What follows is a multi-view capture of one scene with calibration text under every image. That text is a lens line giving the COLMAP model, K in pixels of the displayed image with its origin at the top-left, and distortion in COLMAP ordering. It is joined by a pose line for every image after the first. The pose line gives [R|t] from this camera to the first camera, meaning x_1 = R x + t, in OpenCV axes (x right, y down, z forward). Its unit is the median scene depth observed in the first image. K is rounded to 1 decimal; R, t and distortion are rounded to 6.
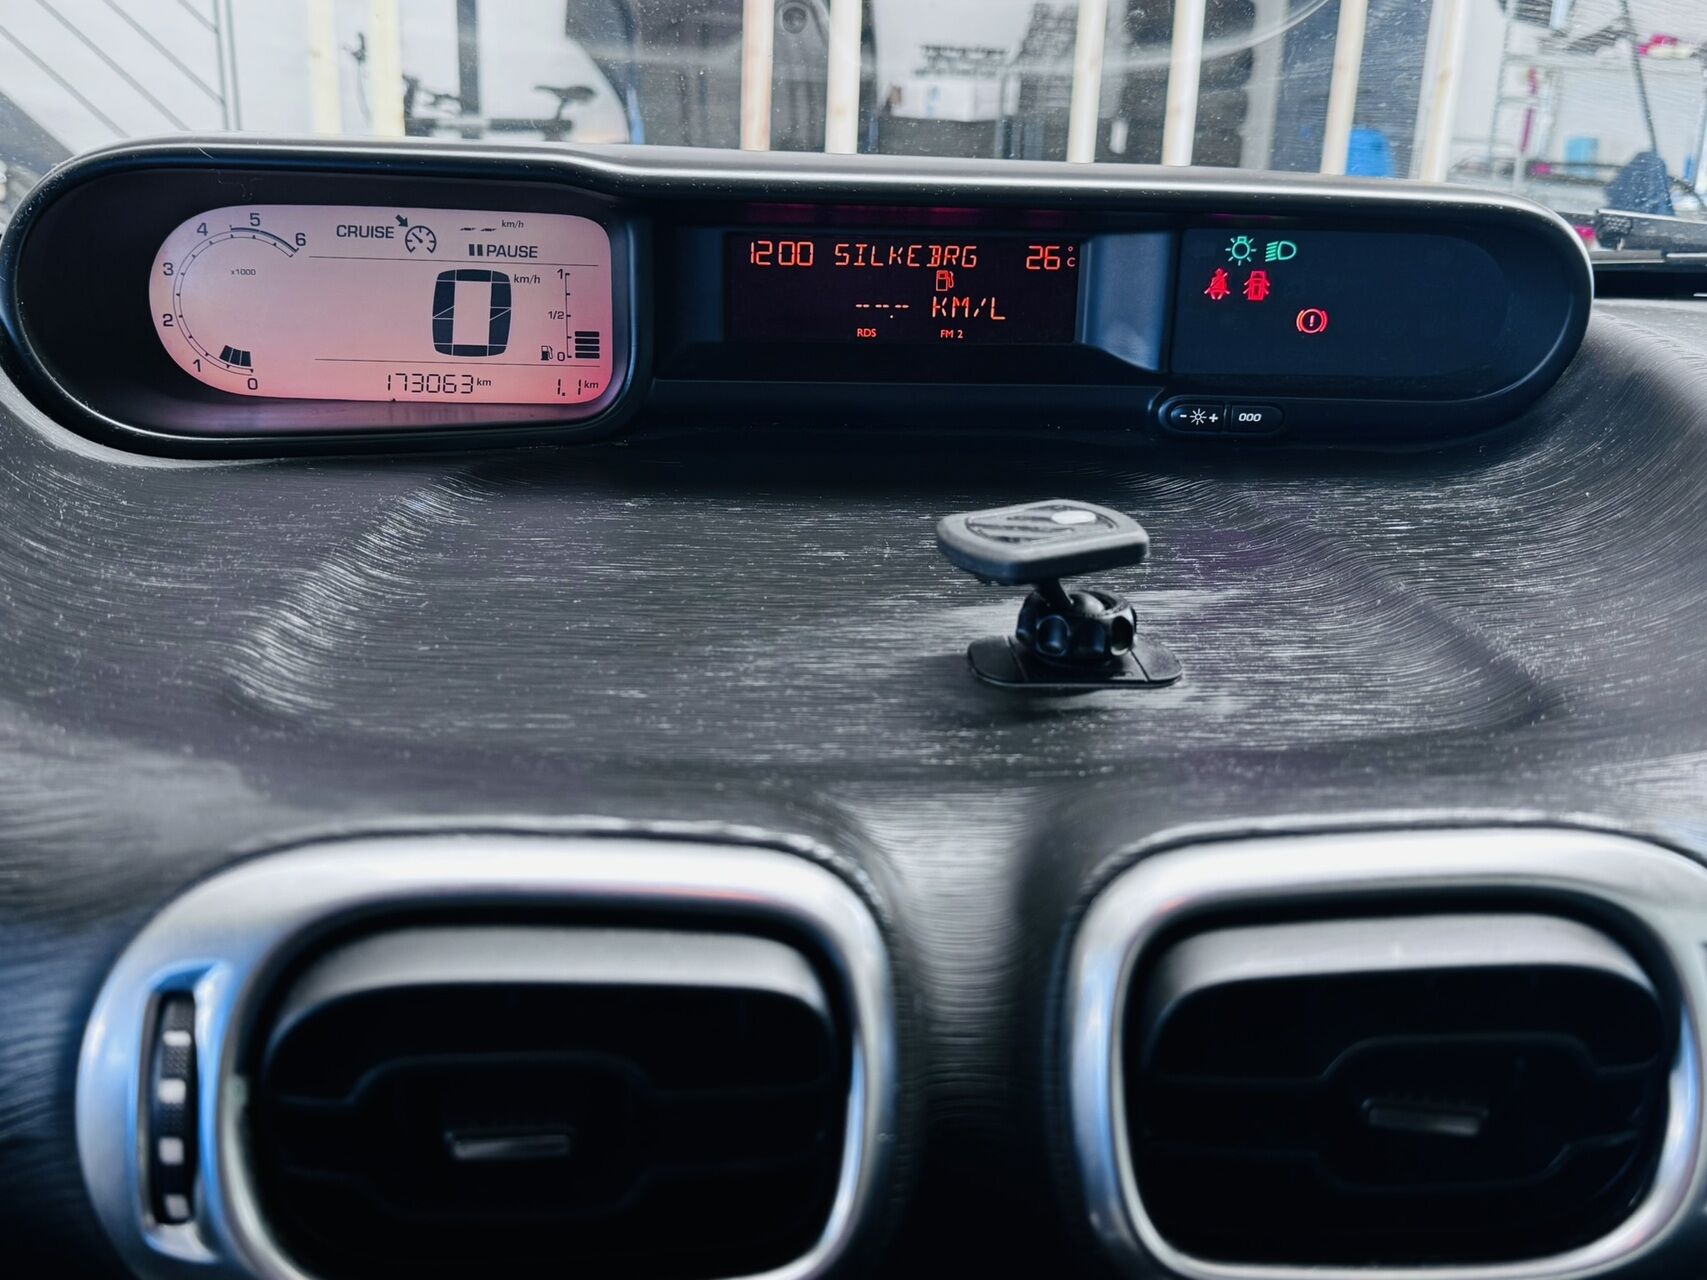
lens RADIAL K [[1755.0, 0, 853.5], [0, 1755.0, 640.0], [0, 0, 1]] dist [0.166815, 0.001232]
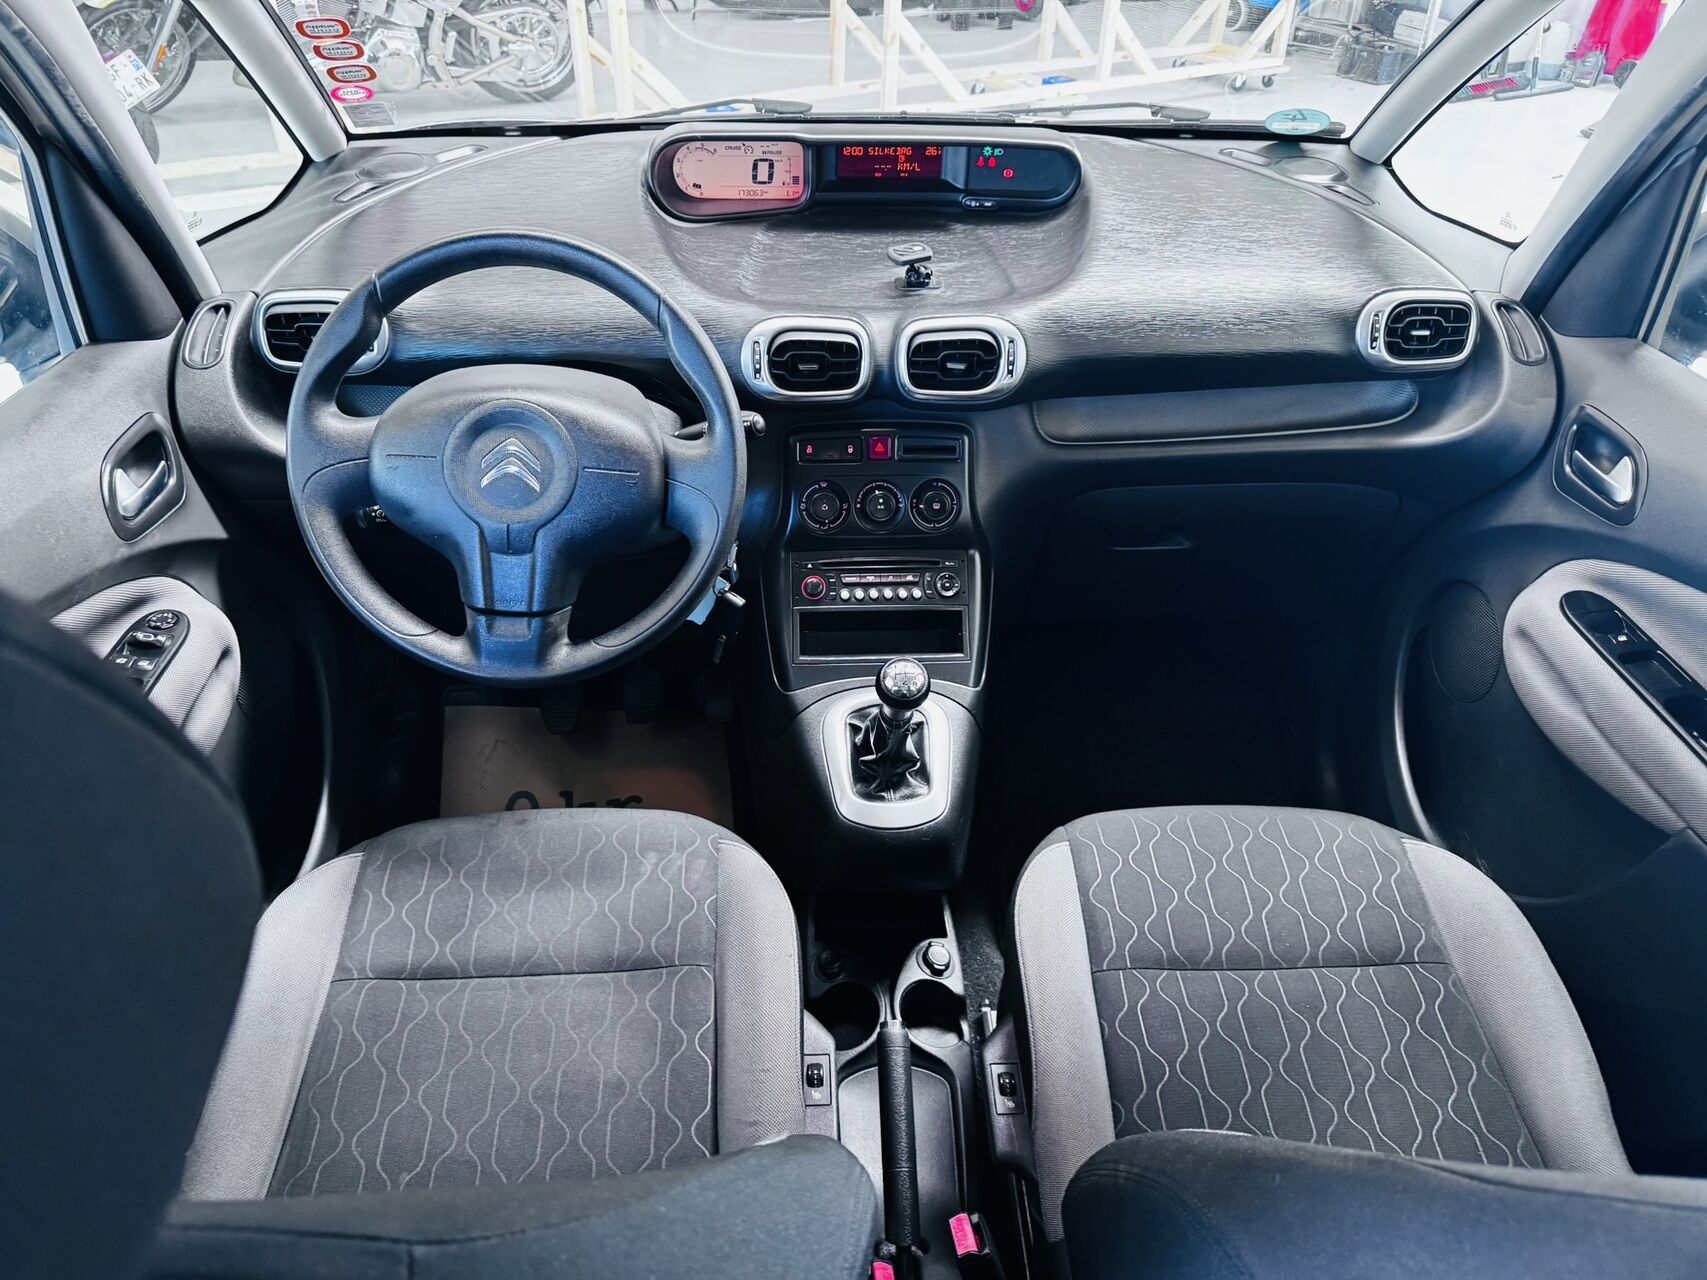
lens RADIAL K [[1195.4, 0, 853.5], [0, 1195.4, 640.0], [0, 0, 1]] dist [0.011556, 0.003939]
pose [[0.998868, 0.013891, -0.045493, 0.099665], [0.001725, 0.945200, 0.326488, -0.106910], [0.047535, -0.326197, 0.944106, -1.883197]]
